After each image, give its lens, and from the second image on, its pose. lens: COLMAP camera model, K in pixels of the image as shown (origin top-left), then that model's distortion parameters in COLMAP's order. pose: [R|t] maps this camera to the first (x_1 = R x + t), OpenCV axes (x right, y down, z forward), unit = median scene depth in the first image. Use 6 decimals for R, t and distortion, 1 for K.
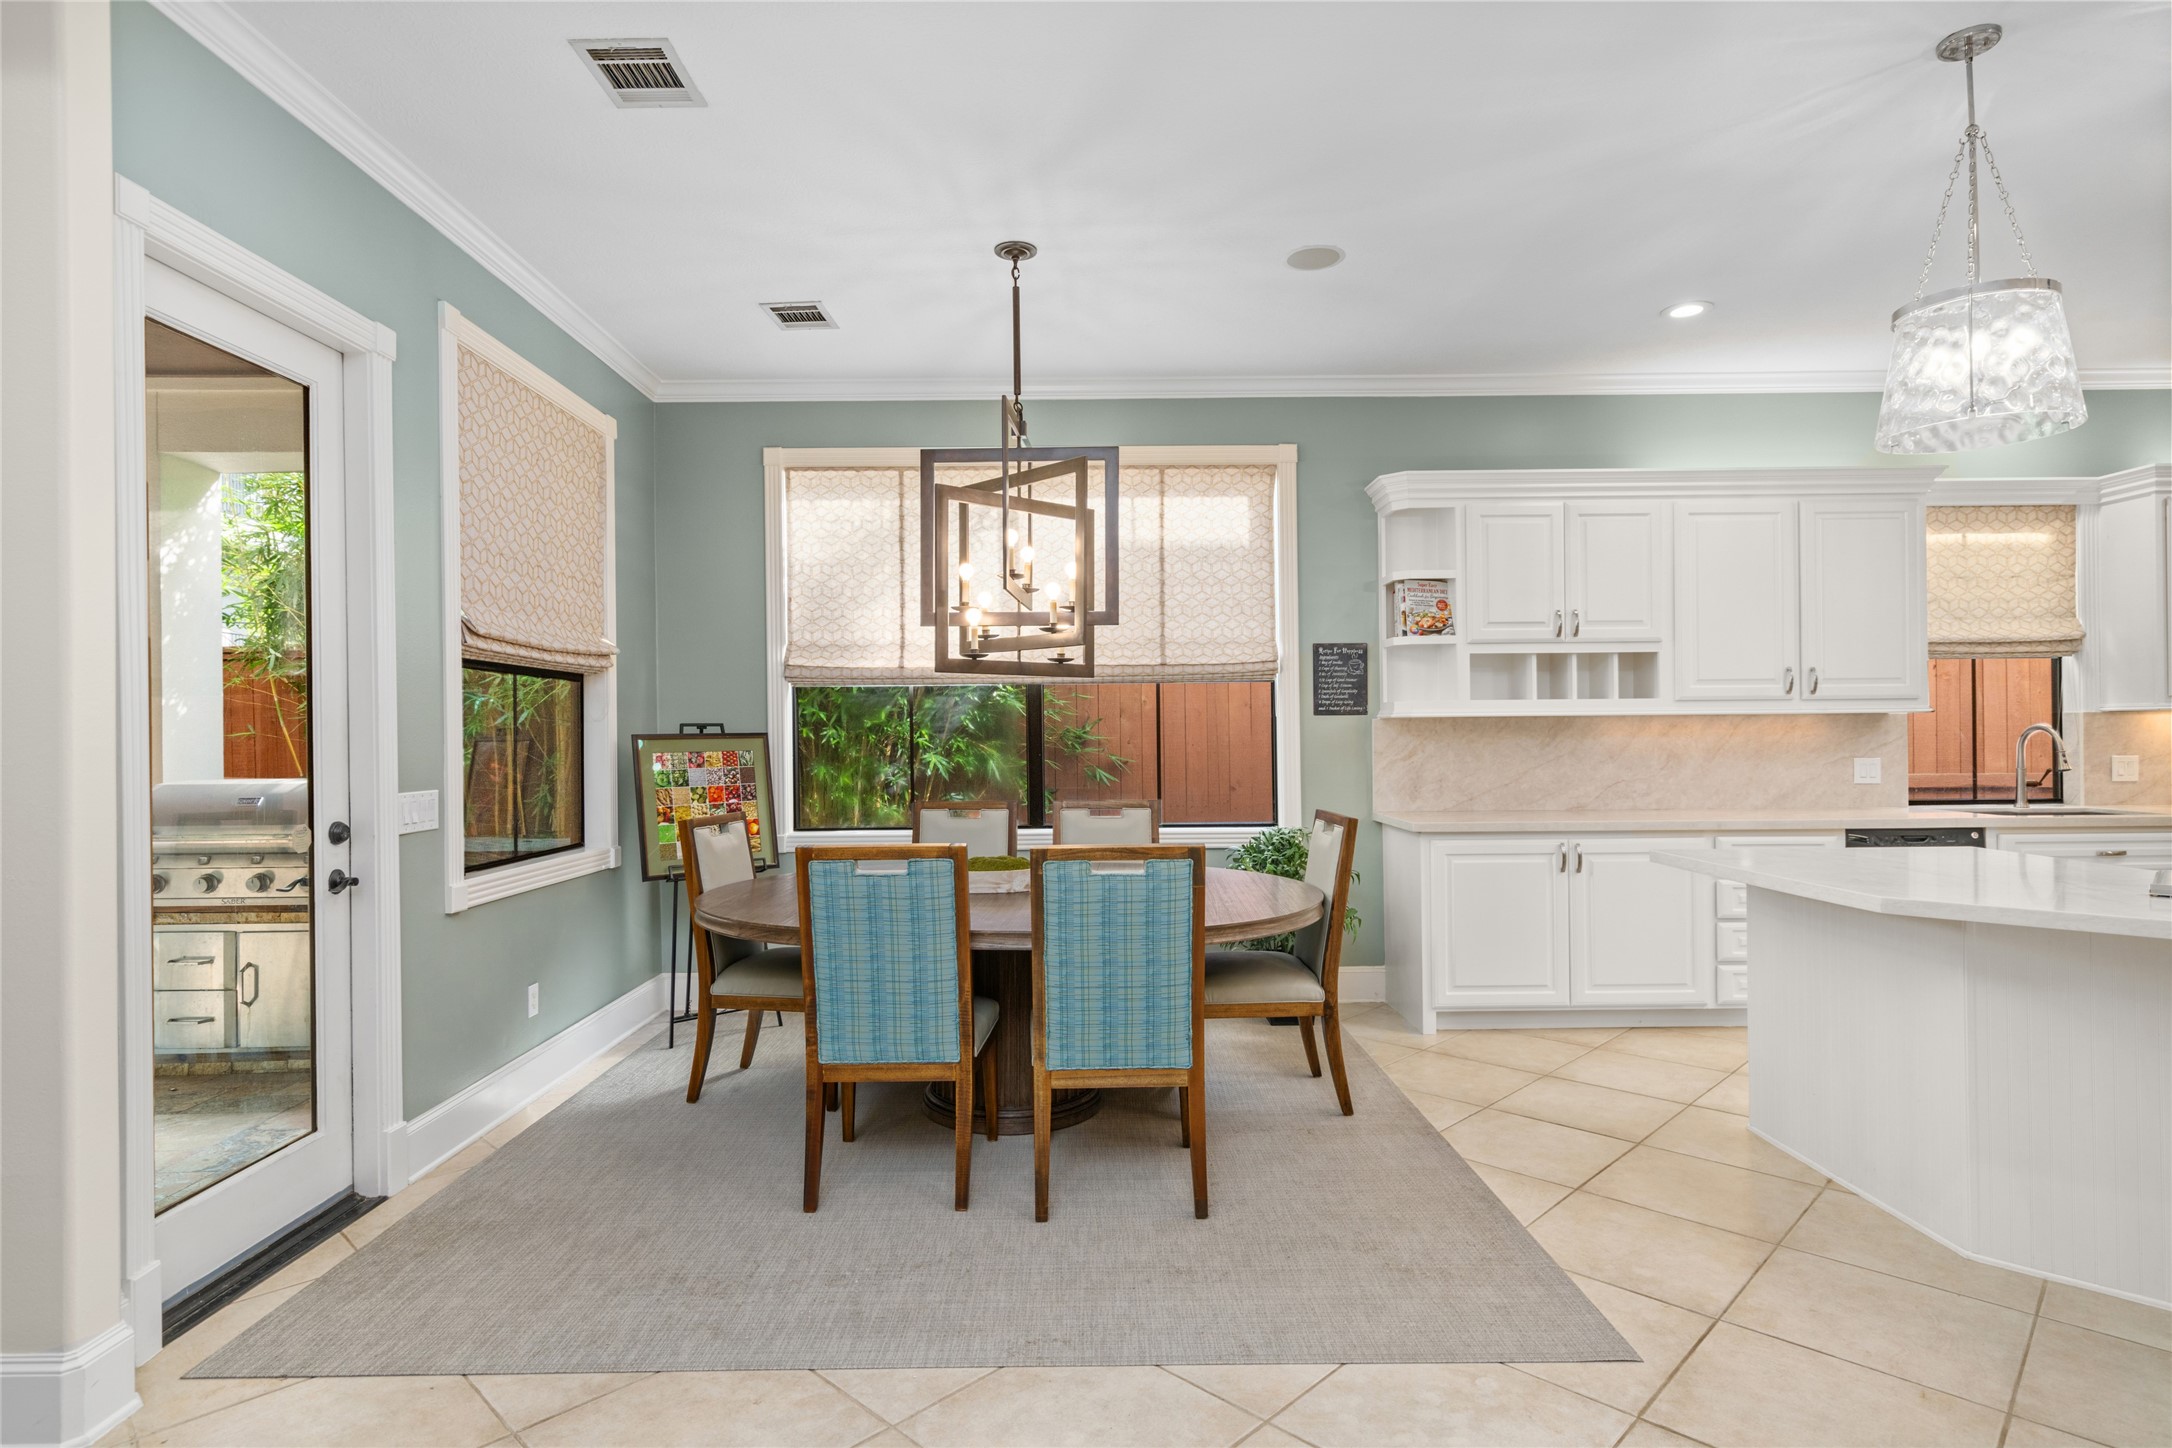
lens RADIAL K [[1085.6, 0, 1083.5], [0, 1085.6, 724.2], [0, 0, 1]] dist [0.002502, 0.000476]
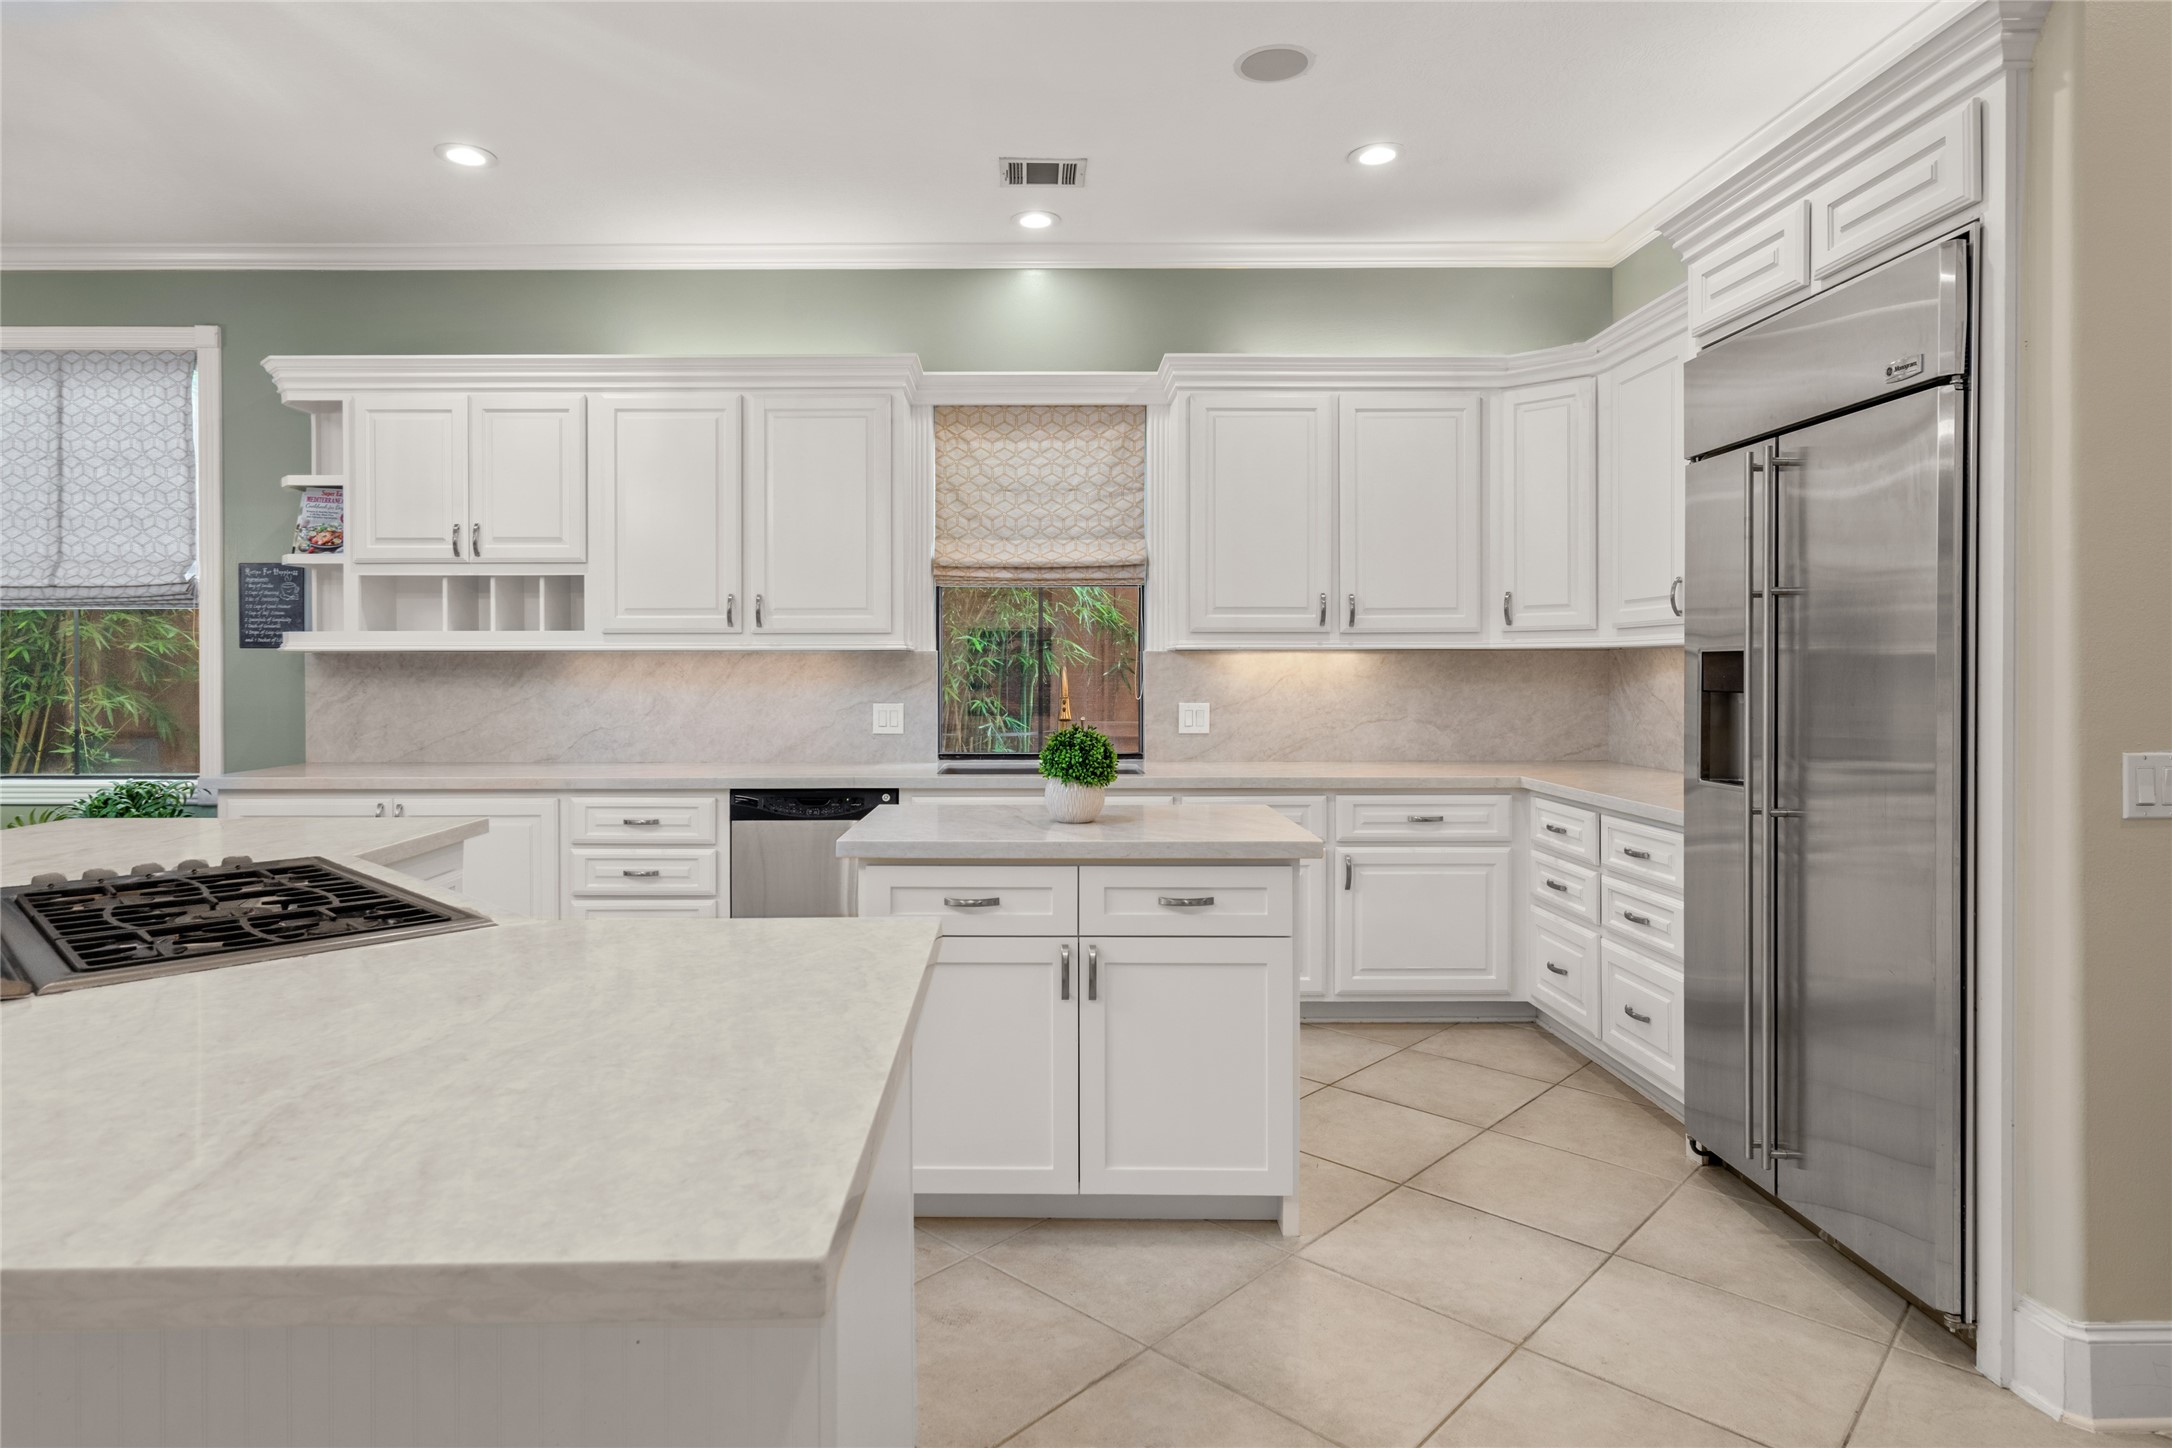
lens RADIAL K [[1085.6, 0, 959.7], [0, 1085.6, 669.2], [0, 0, 1]] dist [0.002502, 0.000476]
pose [[0.999964, 0.007428, -0.004173, 0.805318], [-0.007398, 0.999948, 0.006951, -0.001837], [0.004224, -0.006920, 0.999967, 0.162679]]
